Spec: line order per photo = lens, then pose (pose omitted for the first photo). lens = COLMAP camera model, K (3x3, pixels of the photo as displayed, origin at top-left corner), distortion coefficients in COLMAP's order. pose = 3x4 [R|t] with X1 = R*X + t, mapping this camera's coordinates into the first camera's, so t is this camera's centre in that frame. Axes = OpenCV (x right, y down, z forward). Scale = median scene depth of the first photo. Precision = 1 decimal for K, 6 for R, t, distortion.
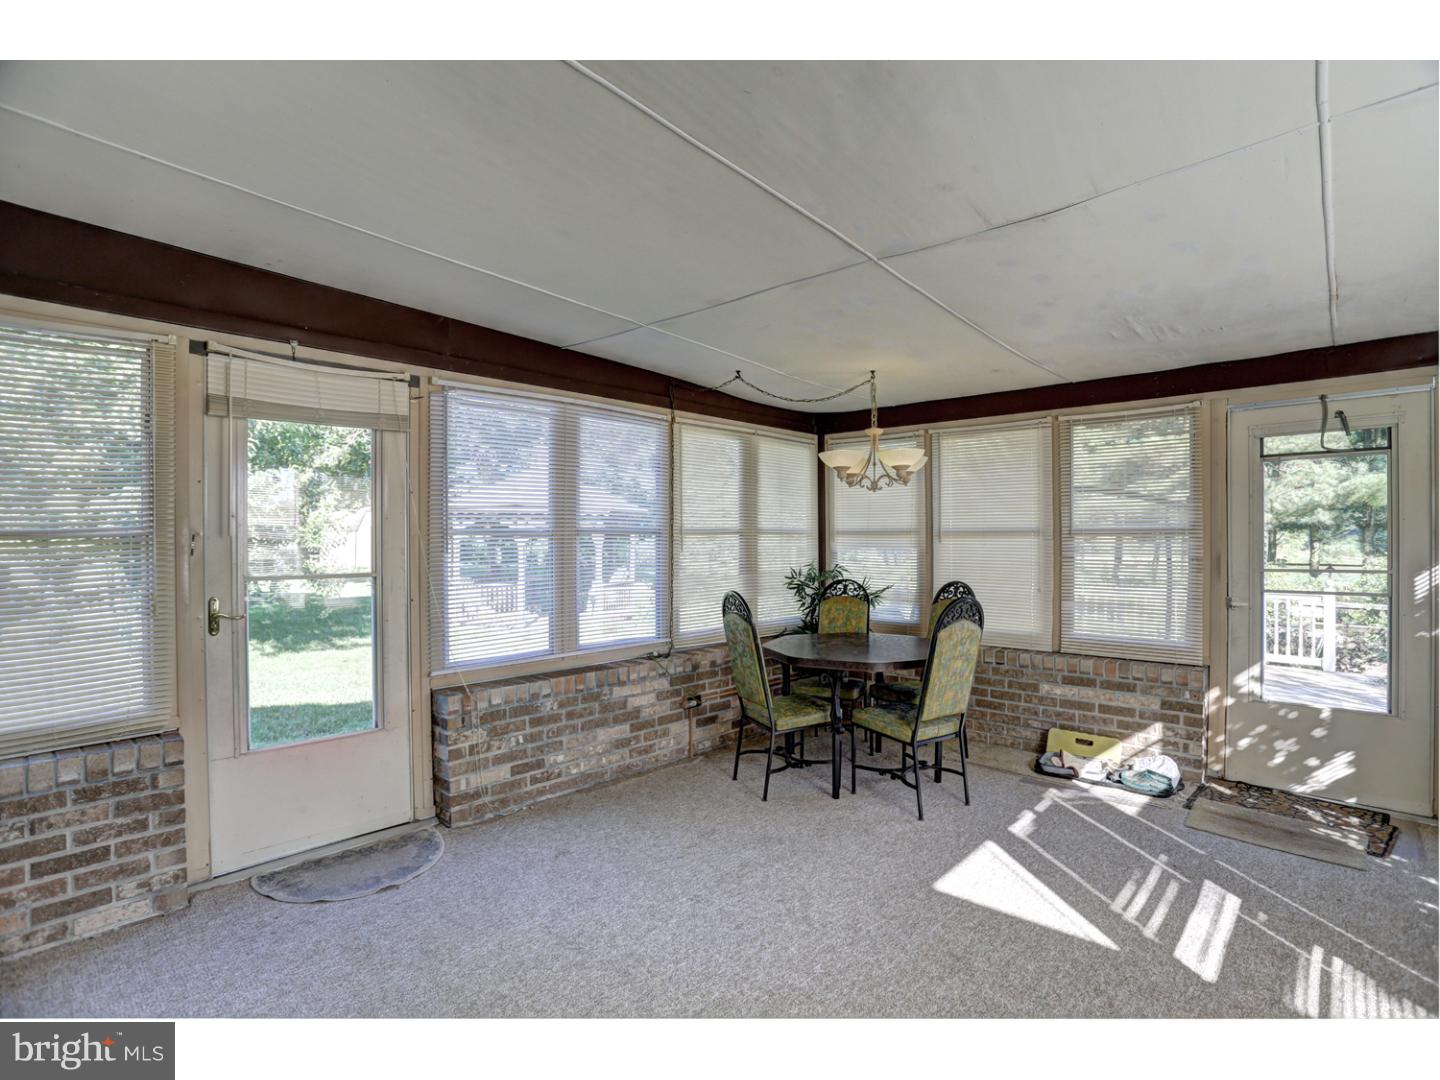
lens RADIAL K [[707.5, 0, 716.4], [0, 707.5, 546.6], [0, 0, 1]] dist [-0.067072, 0.028576]
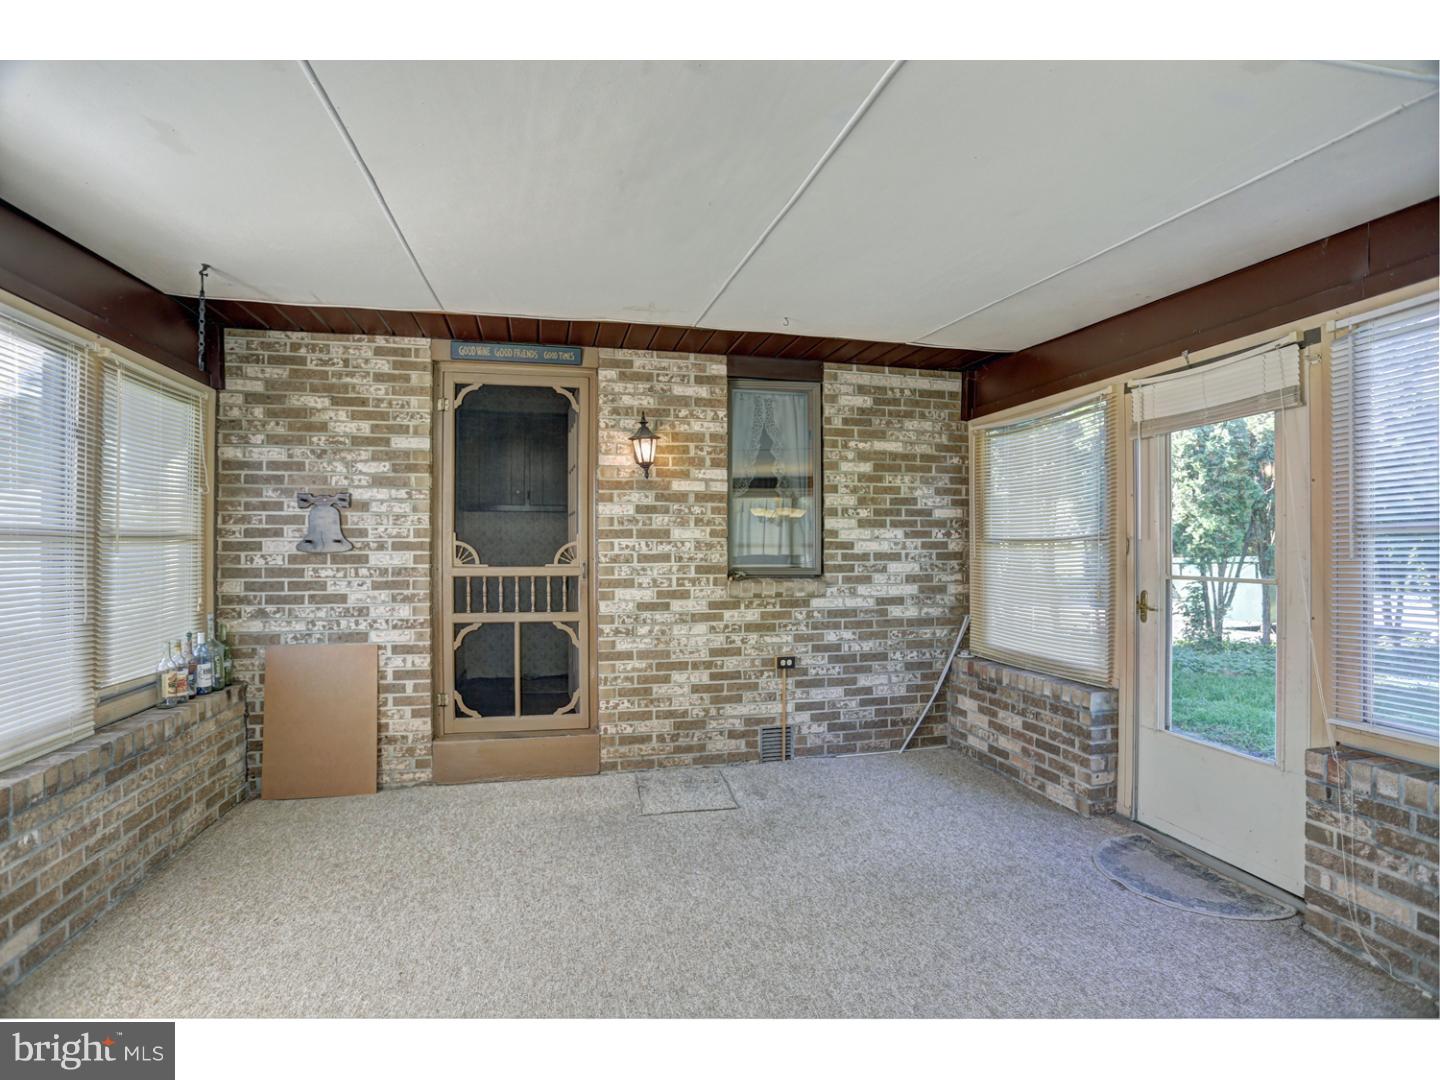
lens RADIAL K [[707.5, 0, 716.4], [0, 707.5, 546.6], [0, 0, 1]] dist [-0.067072, 0.028576]
pose [[-0.557272, 0.002107, -0.830327, 0.699176], [-0.001952, 0.999991, 0.003847, -0.005808], [0.830328, 0.003765, -0.557263, 1.073305]]
